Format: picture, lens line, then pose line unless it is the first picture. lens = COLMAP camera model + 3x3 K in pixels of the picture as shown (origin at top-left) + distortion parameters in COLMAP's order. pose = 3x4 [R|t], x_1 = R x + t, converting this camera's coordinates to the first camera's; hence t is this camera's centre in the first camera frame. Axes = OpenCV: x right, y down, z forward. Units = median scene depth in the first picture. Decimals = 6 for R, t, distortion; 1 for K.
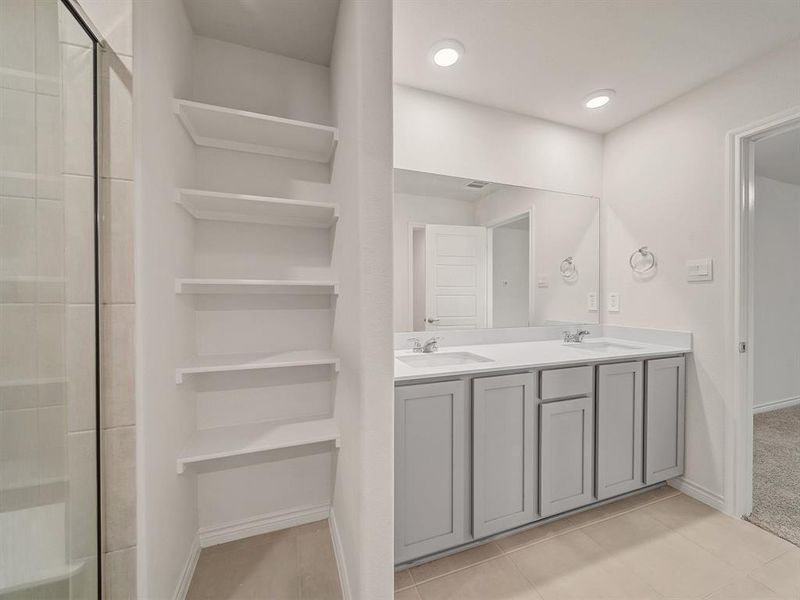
lens RADIAL K [[313.8, 0, 401.9], [0, 313.8, 298.5], [0, 0, 1]] dist [-0.002561, -0.000661]
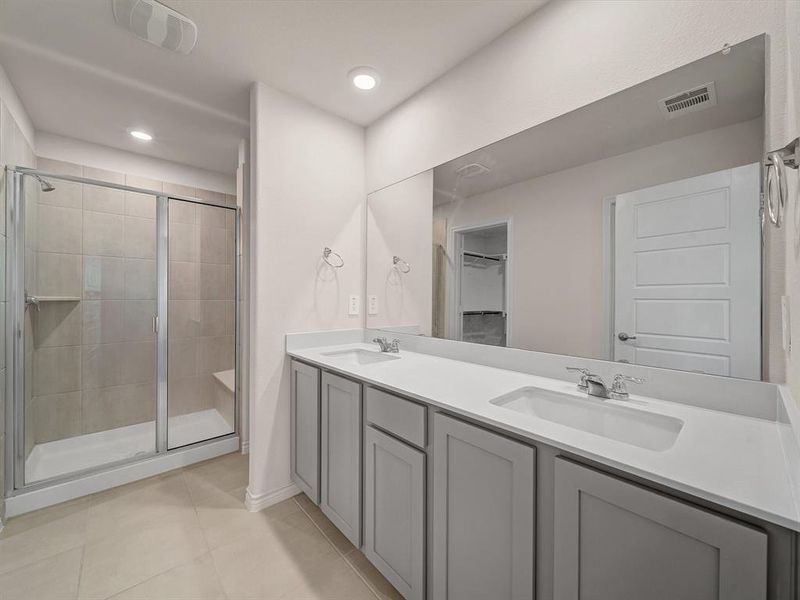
lens RADIAL K [[313.8, 0, 401.1], [0, 313.8, 299.0], [0, 0, 1]] dist [-0.002561, -0.000661]
pose [[0.390122, -0.000834, -0.920763, 1.127041], [-0.014959, 0.999862, -0.007244, 0.001161], [0.920642, 0.016600, 0.390056, 0.653872]]
